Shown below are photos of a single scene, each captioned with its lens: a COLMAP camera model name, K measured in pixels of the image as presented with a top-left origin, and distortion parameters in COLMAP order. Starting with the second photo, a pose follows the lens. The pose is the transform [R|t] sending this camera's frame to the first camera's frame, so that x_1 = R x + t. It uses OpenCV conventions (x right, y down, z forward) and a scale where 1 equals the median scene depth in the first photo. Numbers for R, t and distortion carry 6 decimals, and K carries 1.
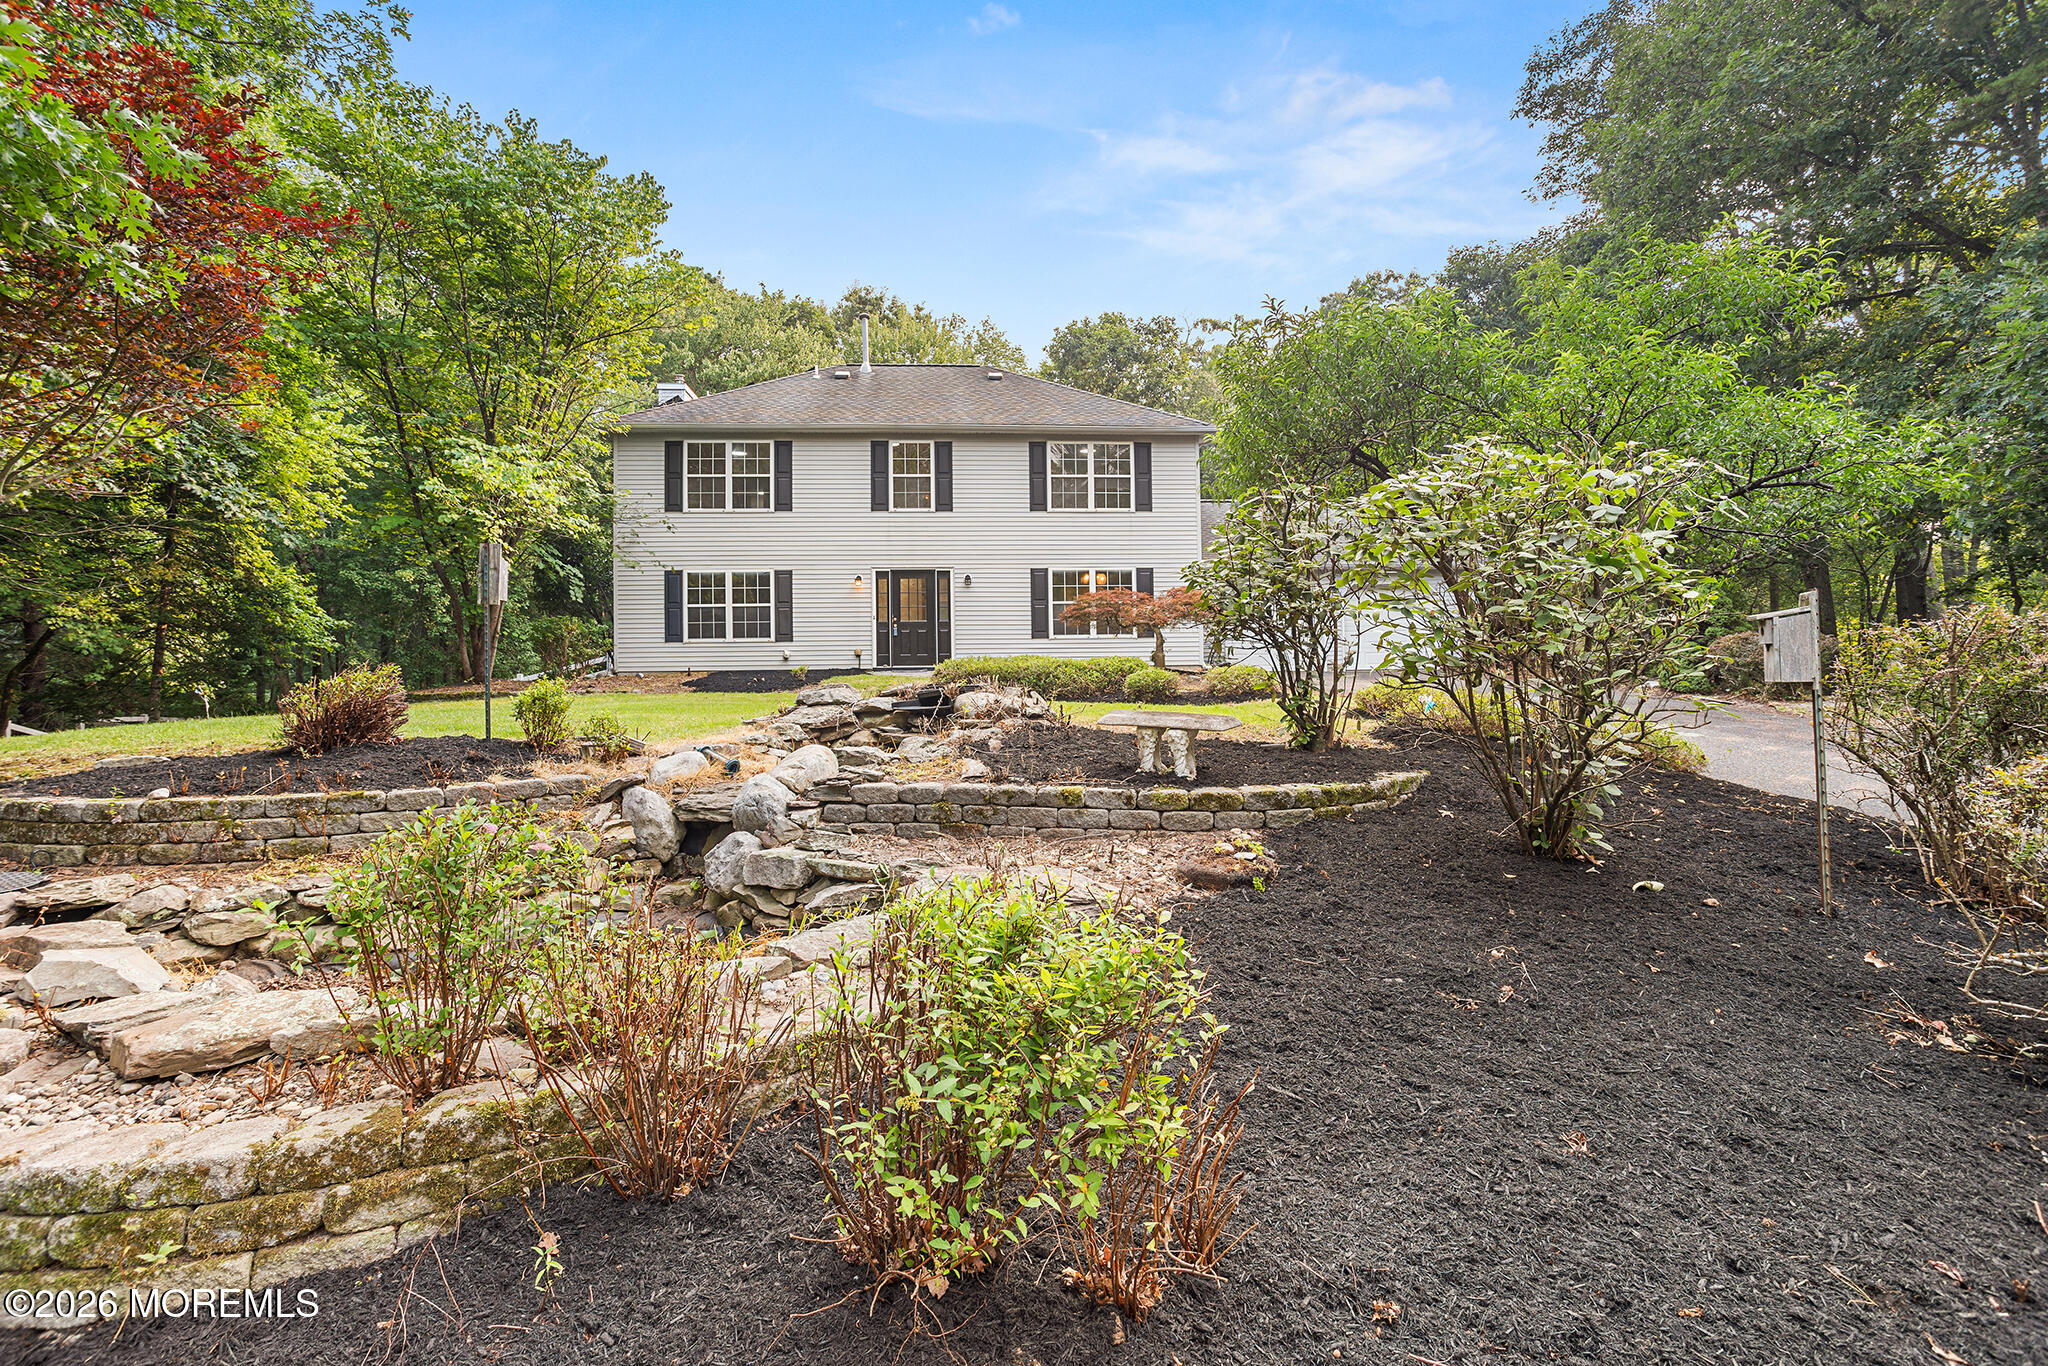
lens RADIAL K [[995.9, 0, 1017.8], [0, 995.9, 689.5], [0, 0, 1]] dist [-0.001971, -0.000088]
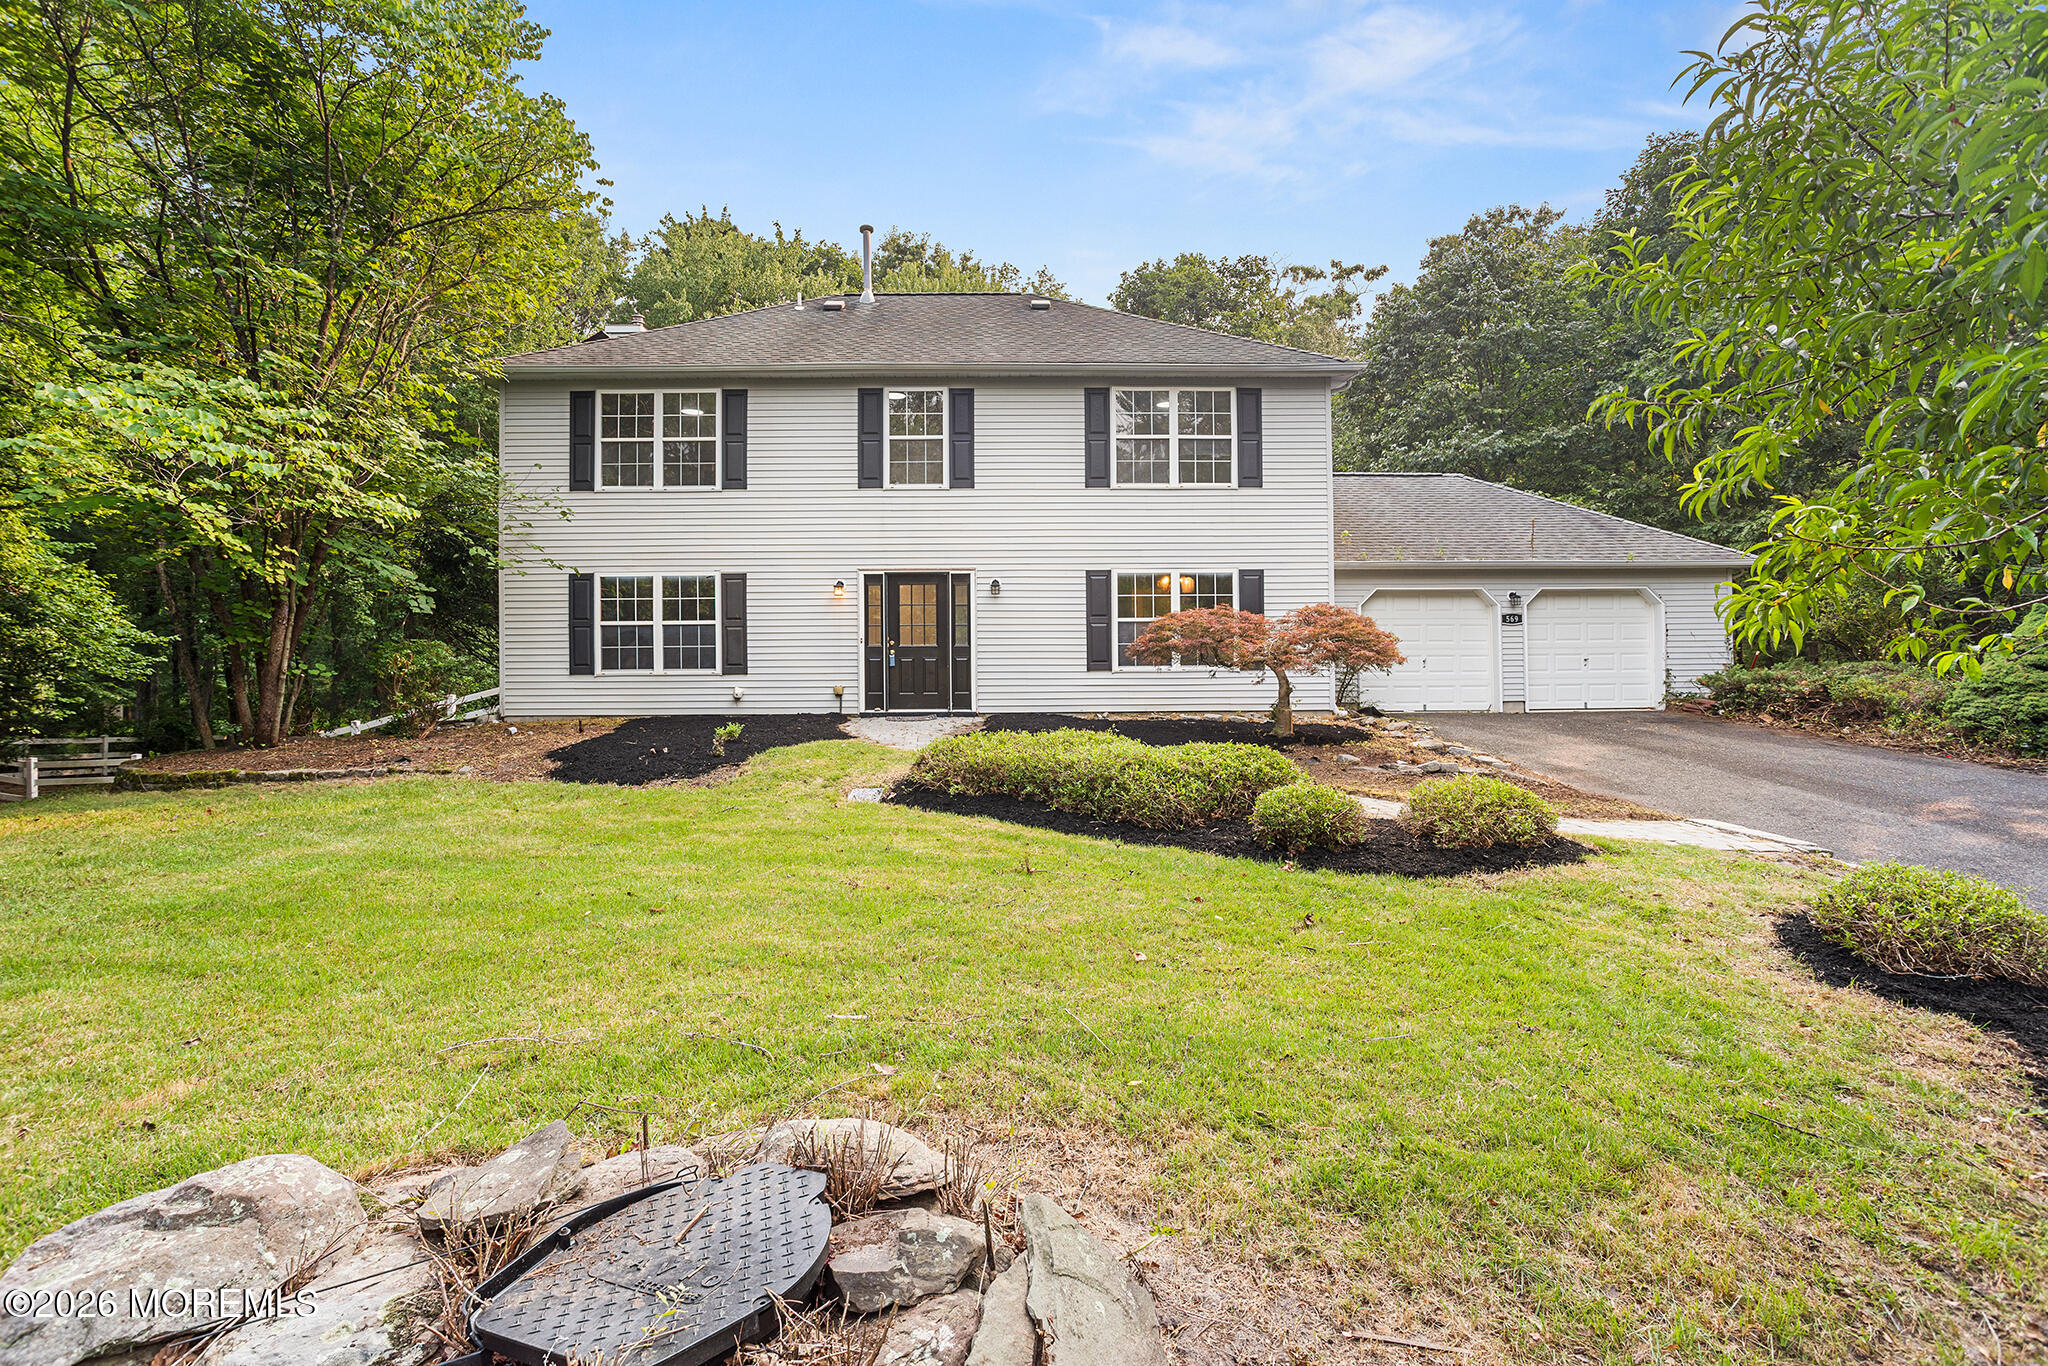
lens RADIAL K [[1022.2, 0, 1025.8], [0, 1022.2, 673.4], [0, 0, 1]] dist [-0.000678, 0.000264]
pose [[0.998505, 0.005316, -0.054410, 0.010257], [-0.005319, 0.999986, 0.000092, -0.049785], [0.054410, 0.000197, 0.998519, 0.287594]]
